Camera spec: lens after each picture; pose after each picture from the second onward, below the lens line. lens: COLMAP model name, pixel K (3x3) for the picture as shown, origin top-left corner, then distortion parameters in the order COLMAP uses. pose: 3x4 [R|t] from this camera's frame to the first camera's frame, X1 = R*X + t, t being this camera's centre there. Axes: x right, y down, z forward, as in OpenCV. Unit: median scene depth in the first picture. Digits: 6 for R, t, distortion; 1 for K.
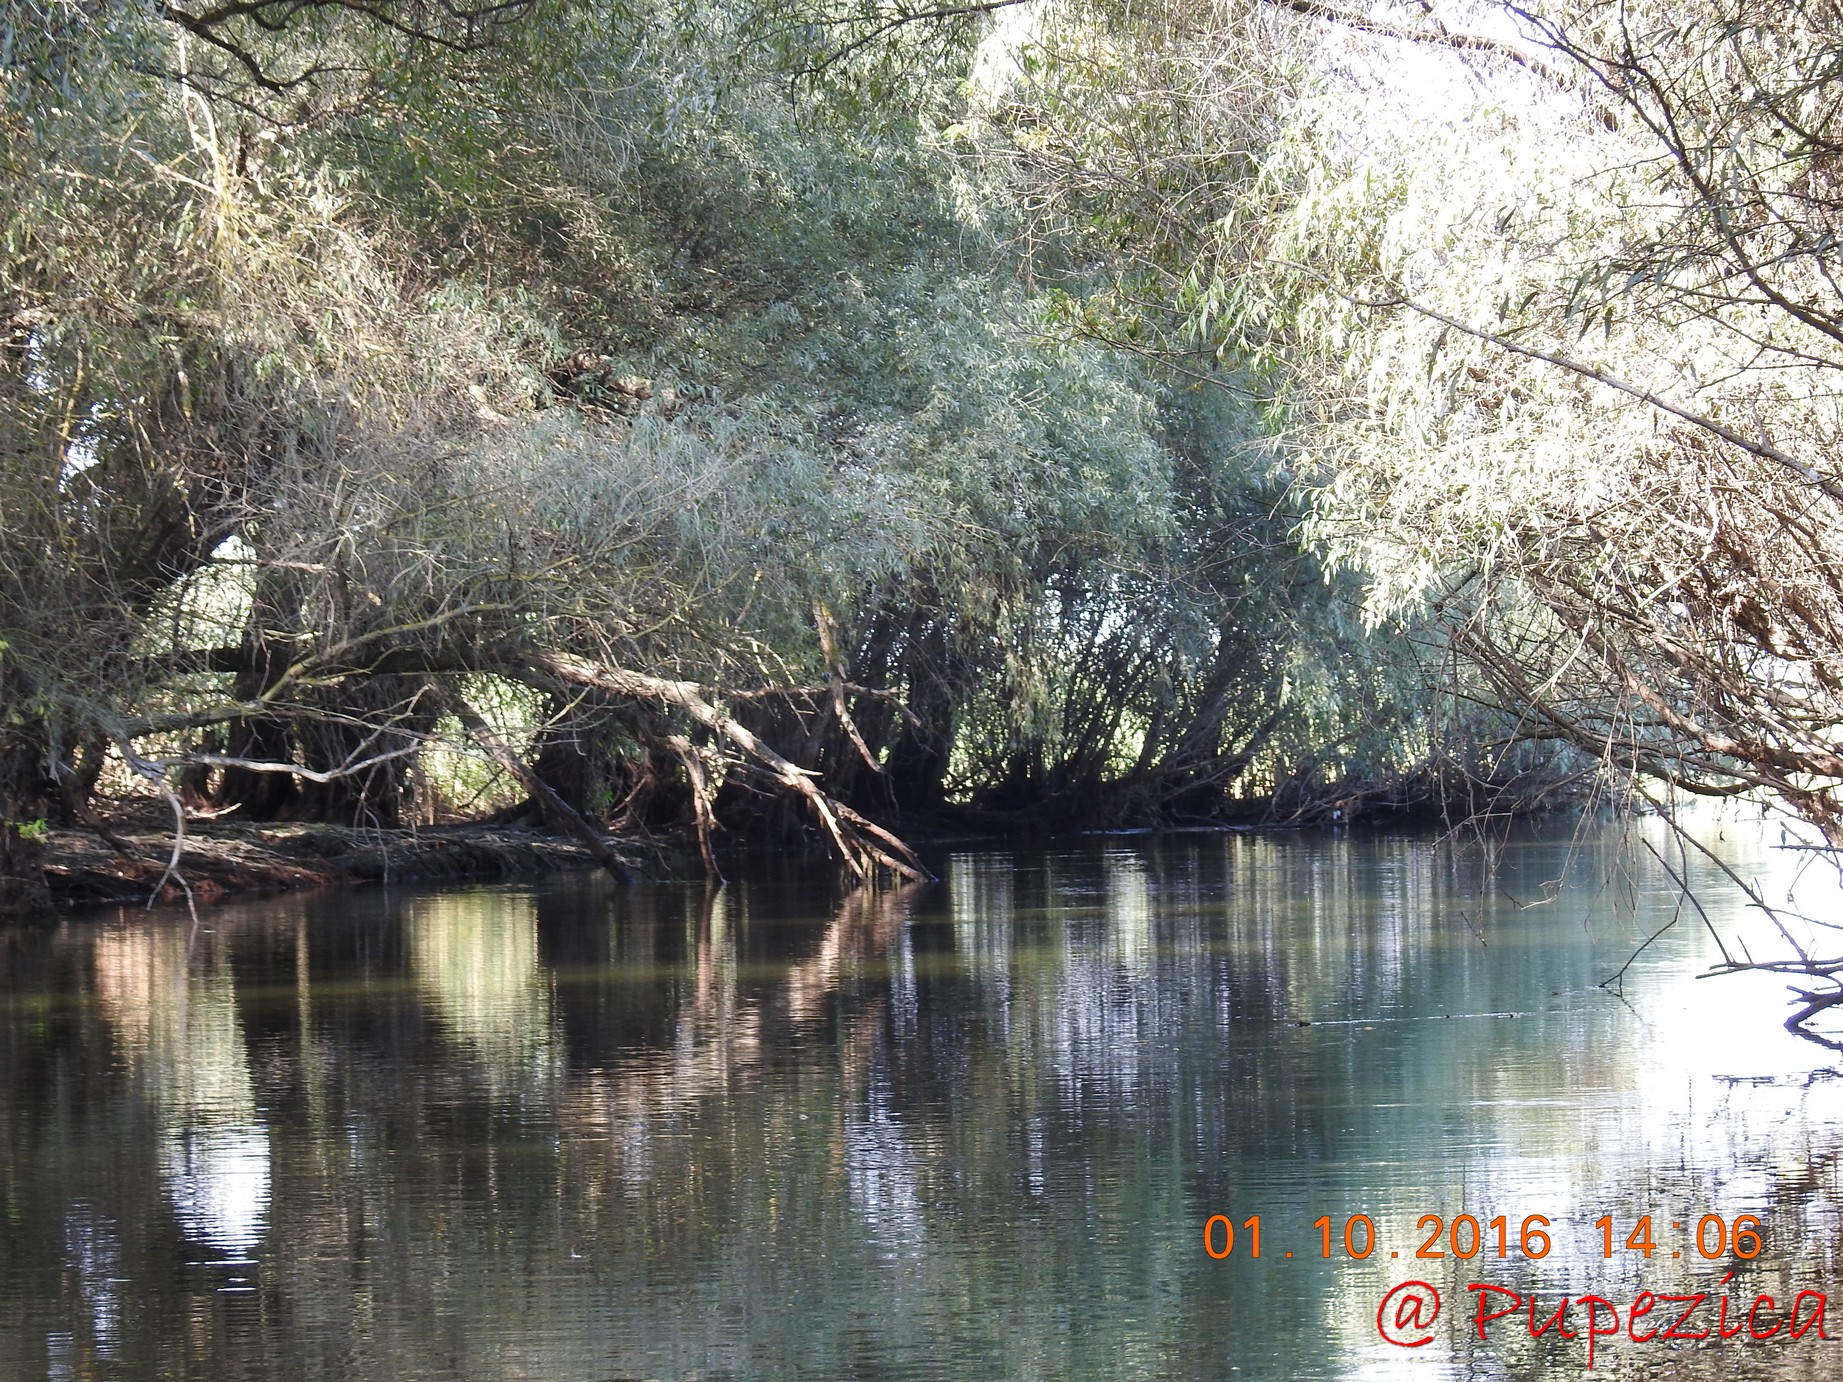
lens RADIAL K [[6699.8, 0, 923.8], [0, 6699.8, 681.1], [0, 0, 1]] dist [-0.057310, 0.000000]
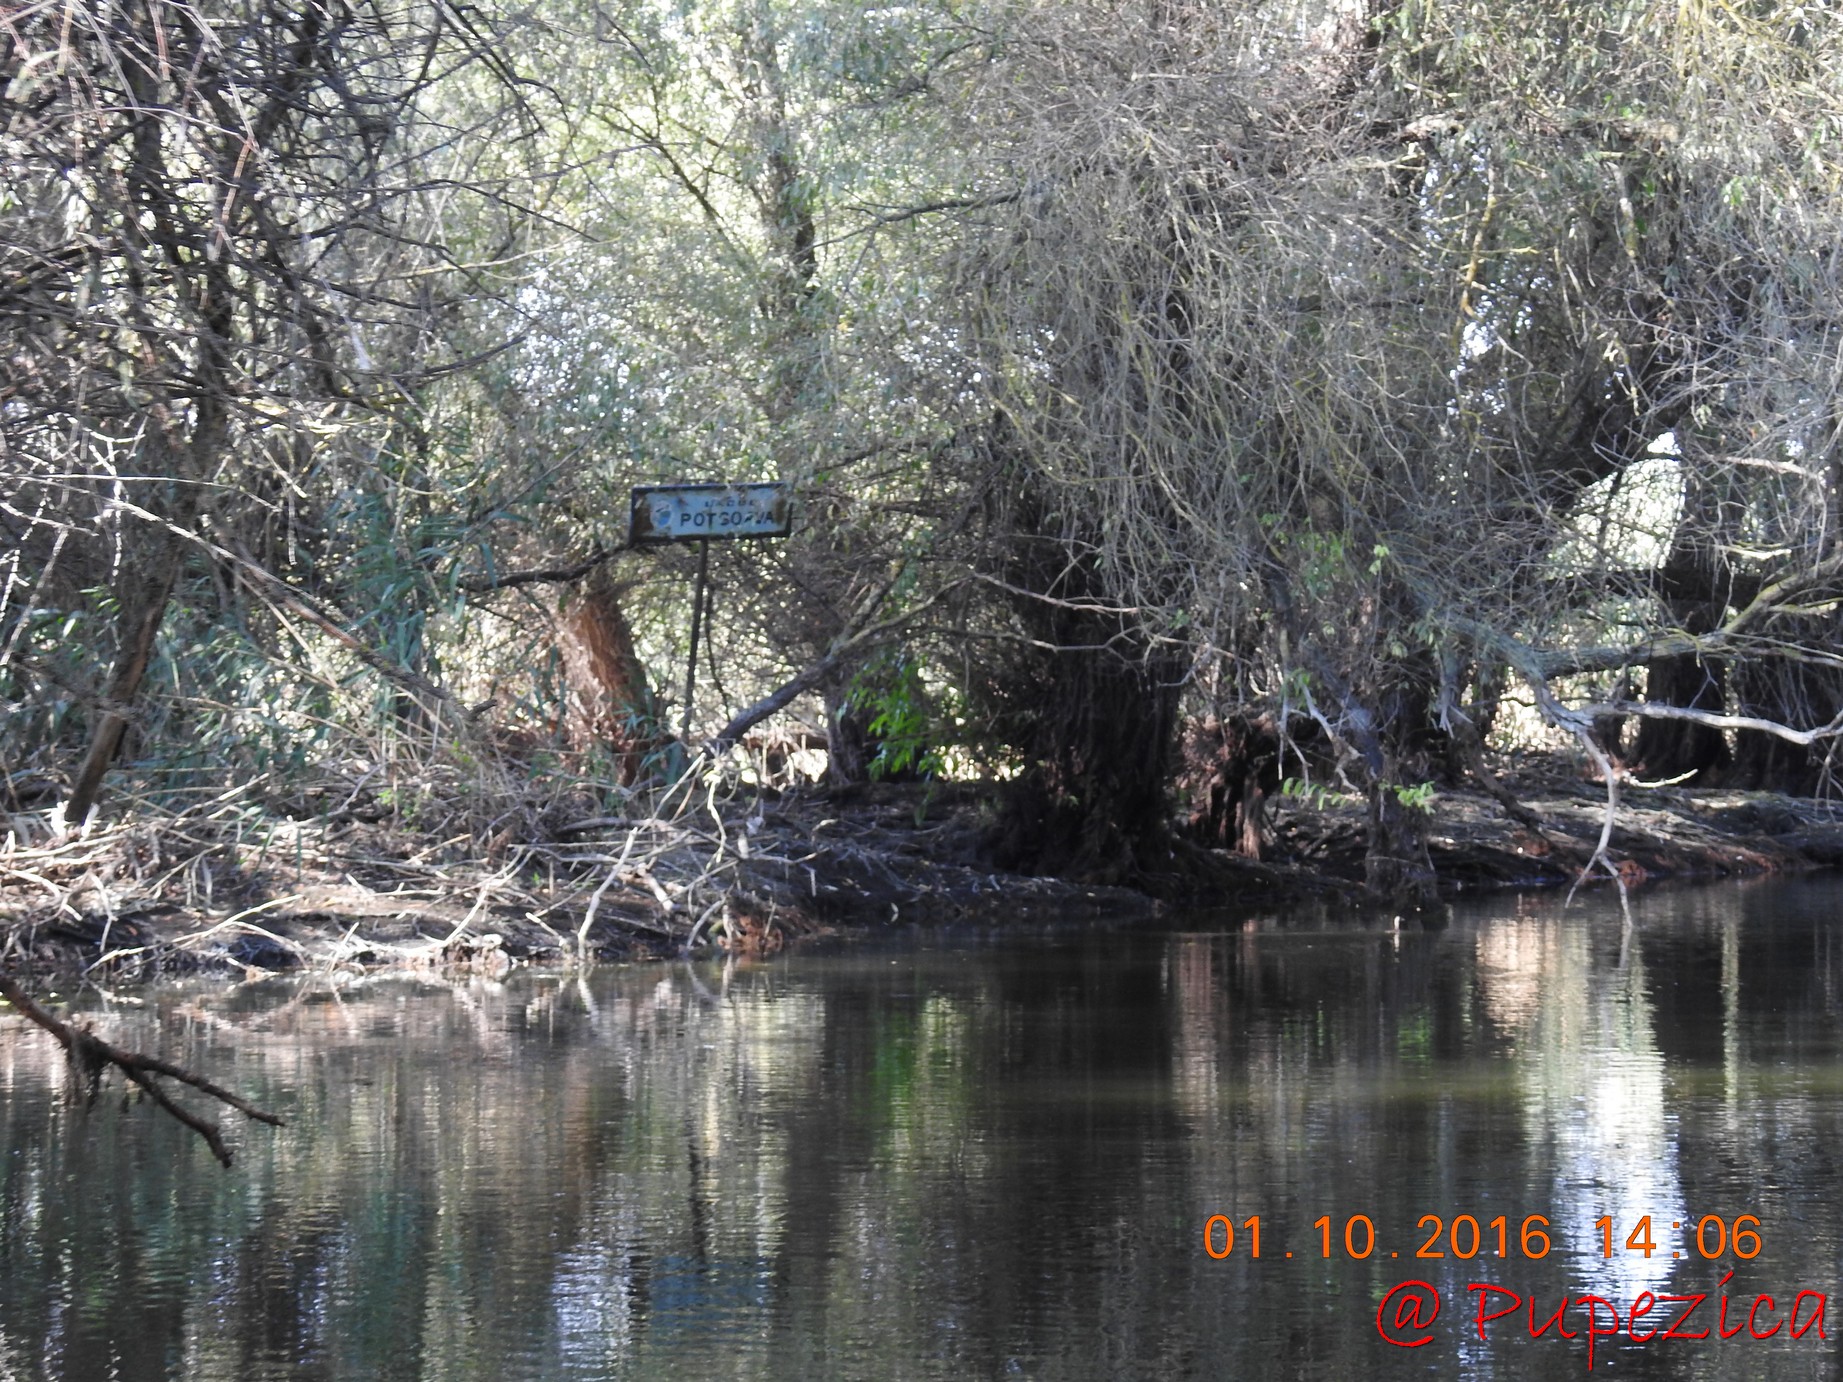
lens RADIAL K [[6699.8, 0, 920.9], [0, 6699.8, 683.9], [0, 0, 1]] dist [-0.057310, 0.000000]
pose [[0.979234, 0.025117, -0.201171, -0.033068], [-0.023488, 0.999669, 0.010479, 0.002672], [0.201368, -0.005536, 0.979500, 0.227038]]
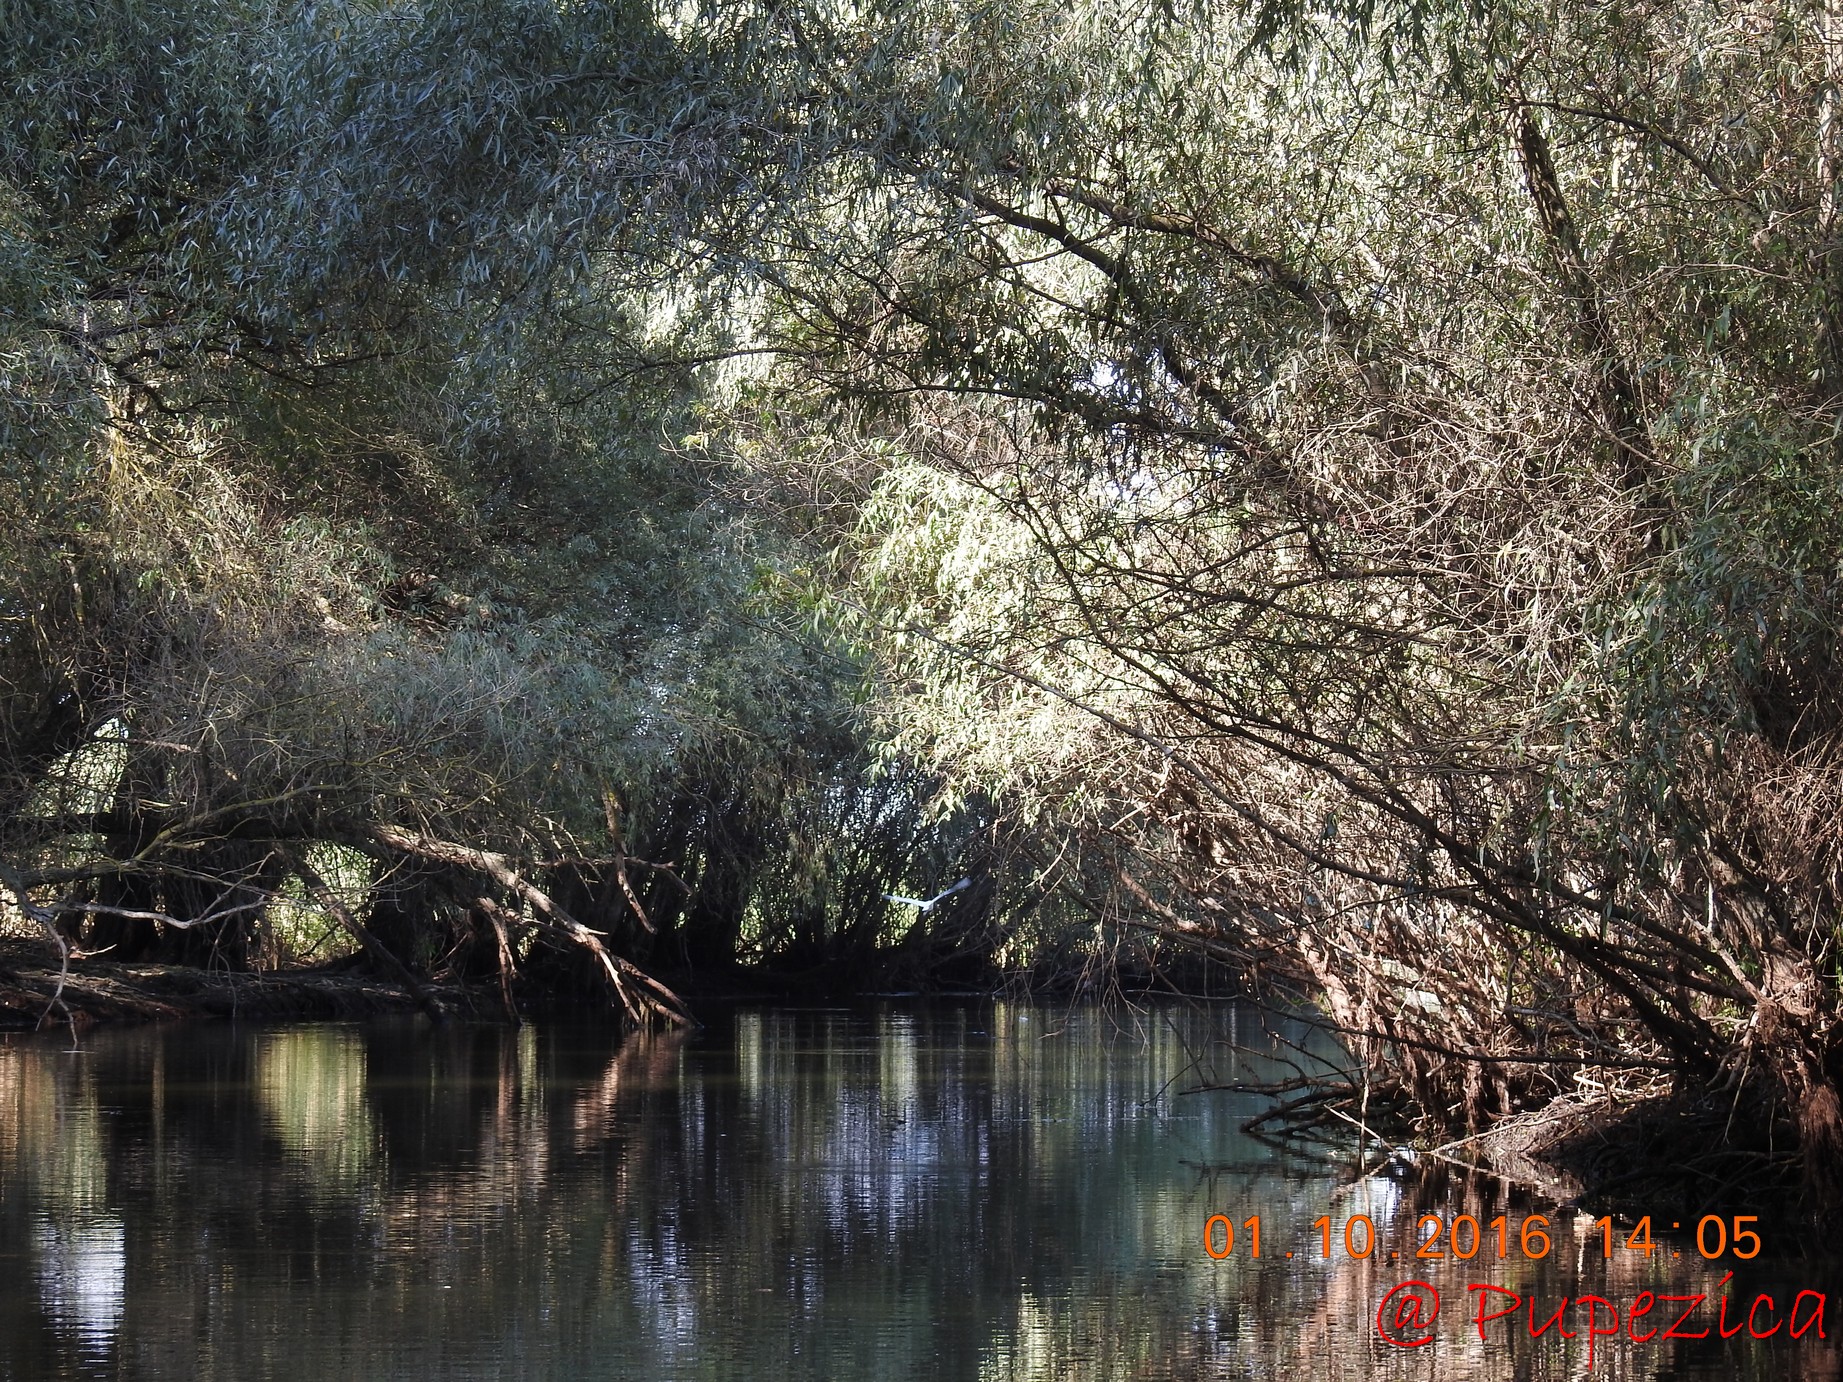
lens RADIAL K [[6699.8, 0, 919.2], [0, 6699.8, 687.9], [0, 0, 1]] dist [-0.057310, 0.000000]
pose [[0.999409, 0.027501, 0.020629, 0.014861], [-0.026993, 0.999336, -0.024480, -0.002105], [-0.021289, 0.023908, 0.999487, -0.189260]]
